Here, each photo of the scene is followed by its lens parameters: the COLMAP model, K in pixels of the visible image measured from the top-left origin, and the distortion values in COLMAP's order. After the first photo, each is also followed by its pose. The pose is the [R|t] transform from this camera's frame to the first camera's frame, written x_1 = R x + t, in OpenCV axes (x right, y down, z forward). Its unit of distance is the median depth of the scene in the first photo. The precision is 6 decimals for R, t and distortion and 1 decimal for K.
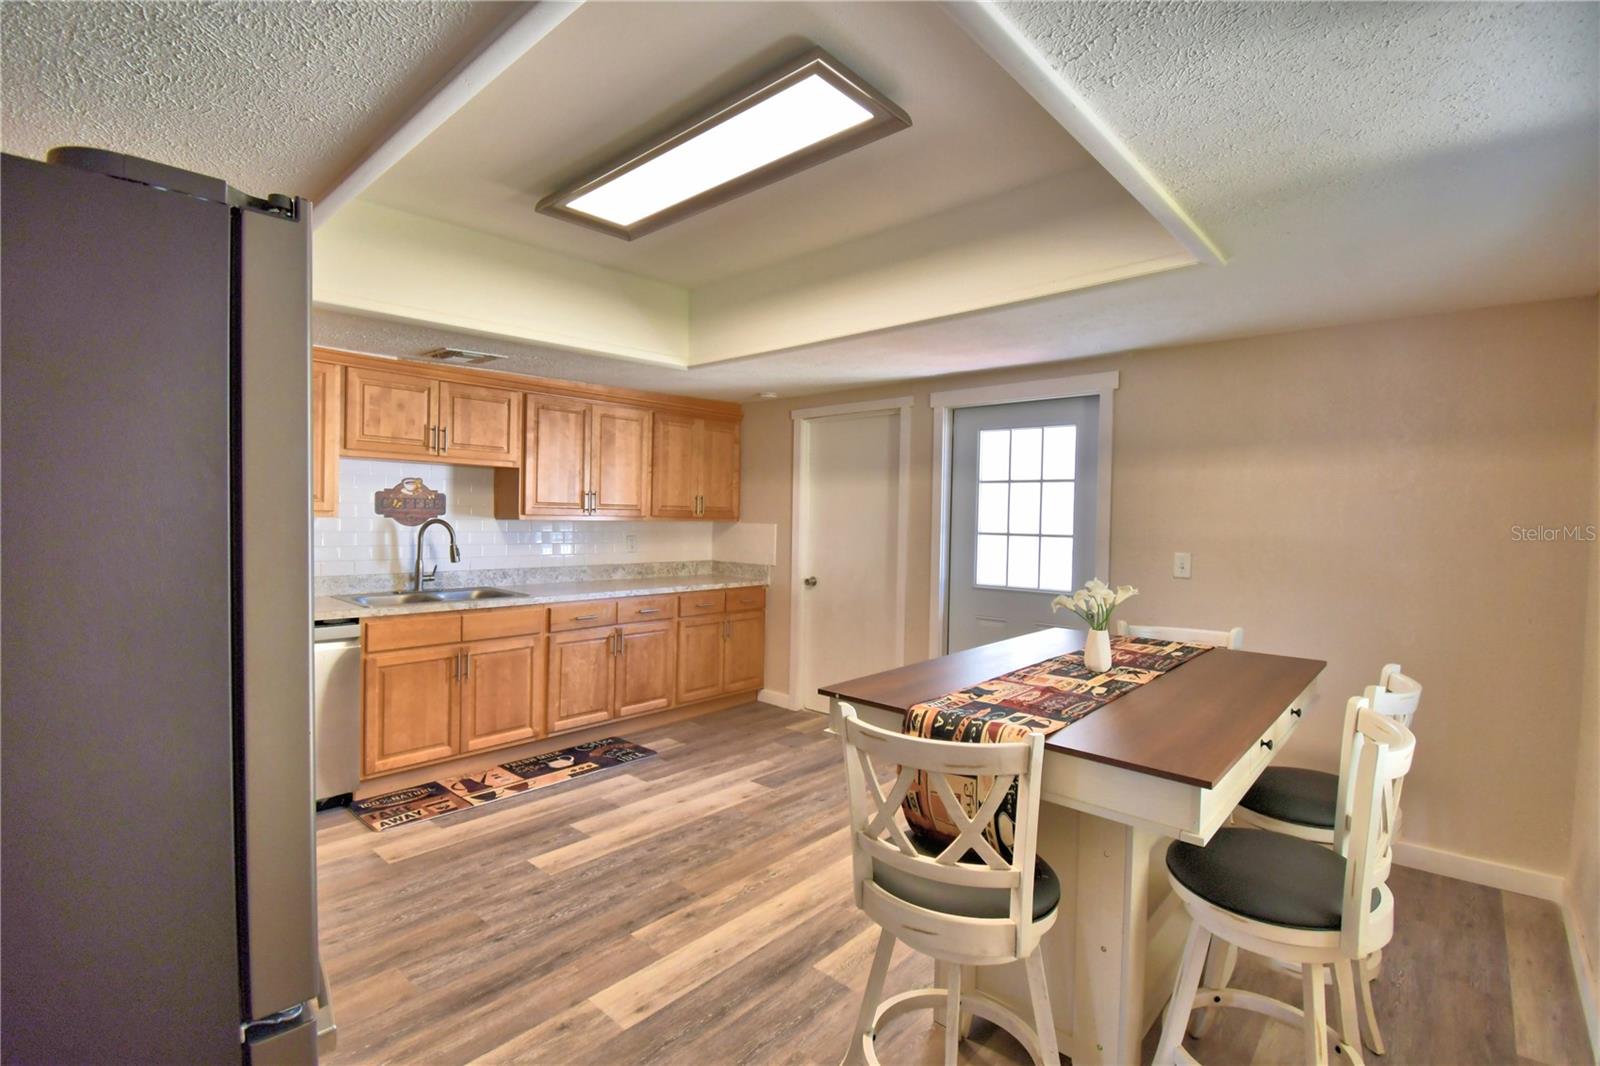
lens RADIAL K [[722.8, 0, 769.7], [0, 722.8, 544.2], [0, 0, 1]] dist [-0.000177, -0.000135]
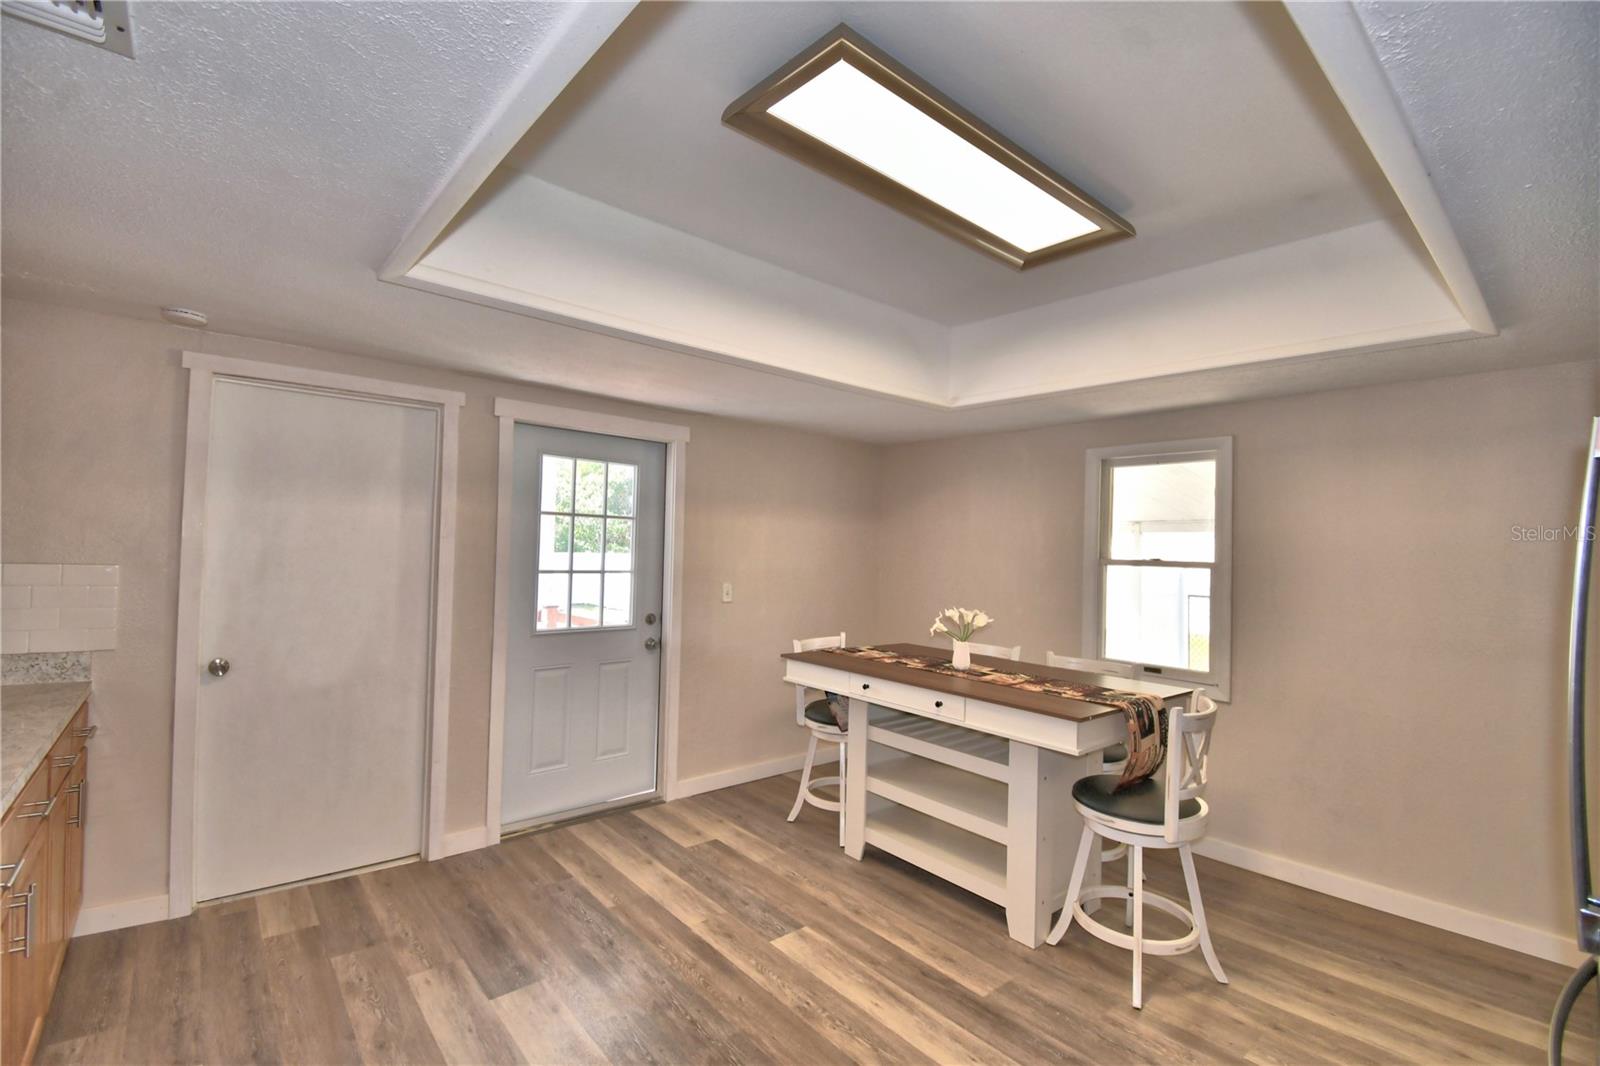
lens RADIAL K [[716.4, 0, 800.0], [0, 716.4, 533.0], [0, 0, 1]] dist [-0.000002, -0.001069]
pose [[0.104571, 0.010955, 0.994457, -0.595103], [0.012670, 0.999844, -0.012347, -0.052279], [-0.994437, 0.013891, 0.104415, 0.665865]]
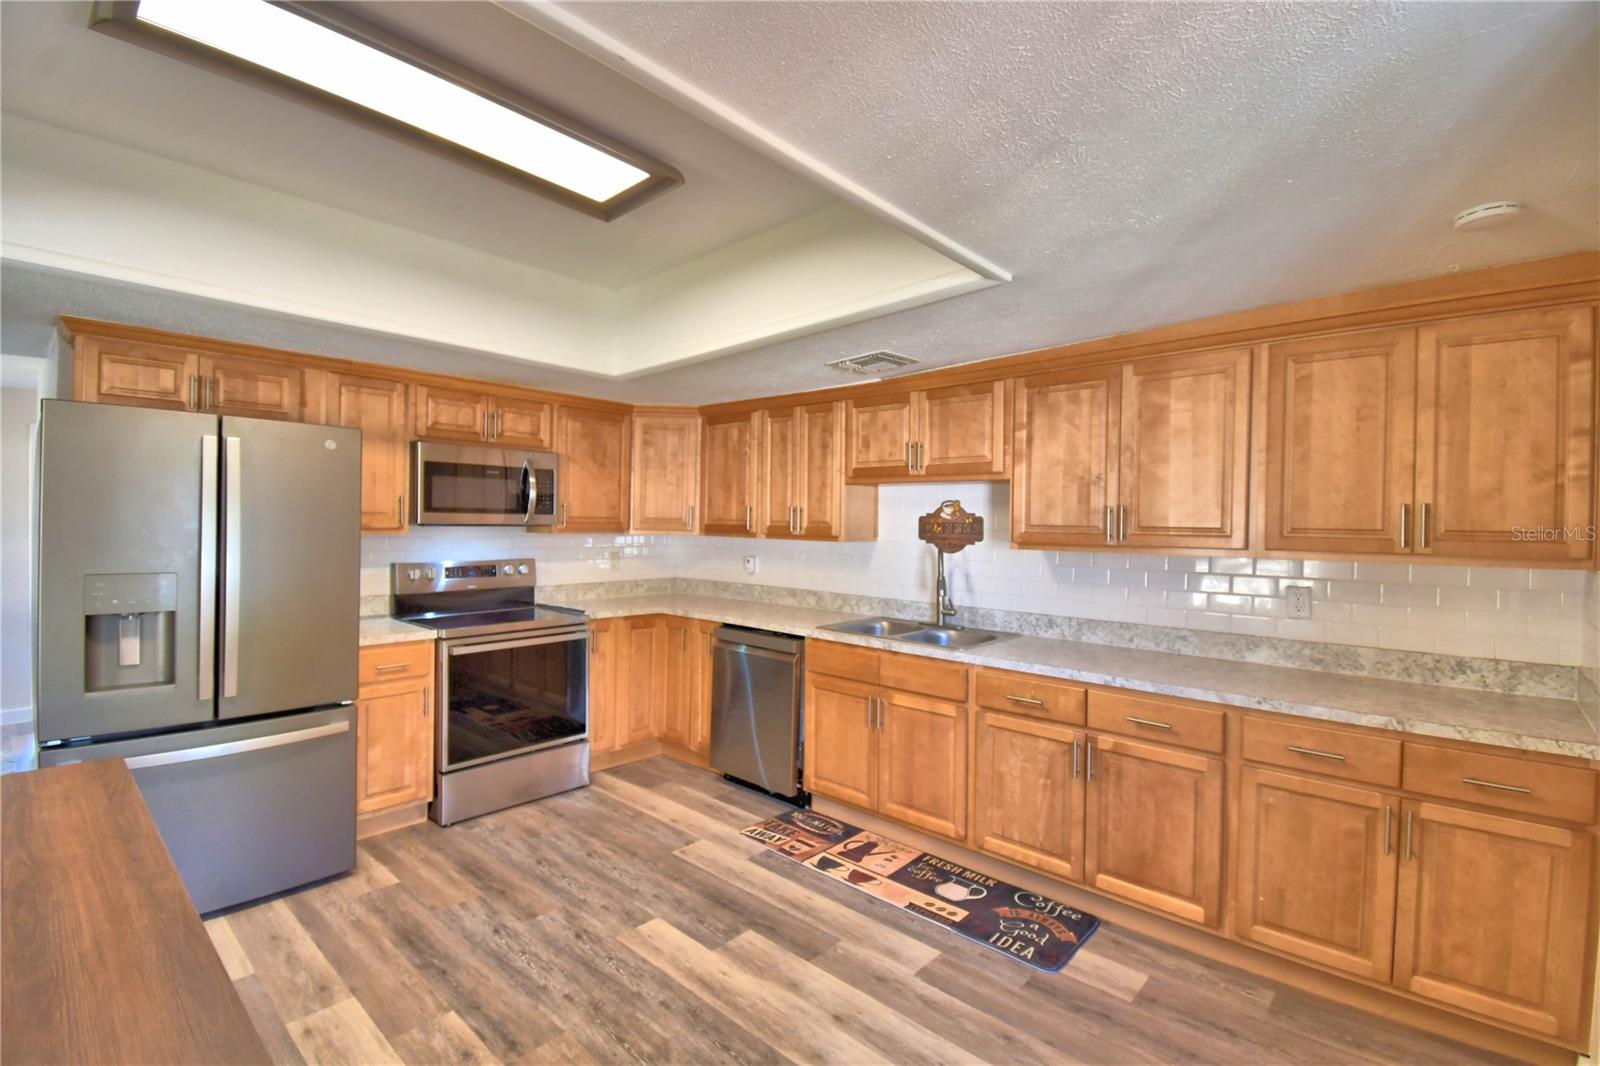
lens RADIAL K [[716.4, 0, 800.0], [0, 716.4, 533.0], [0, 0, 1]] dist [-0.000002, -0.001069]
pose [[0.027618, -0.002580, -0.999615, 0.434183], [-0.051603, 0.998660, -0.004003, -0.040359], [0.998286, 0.051693, 0.027448, 0.852777]]
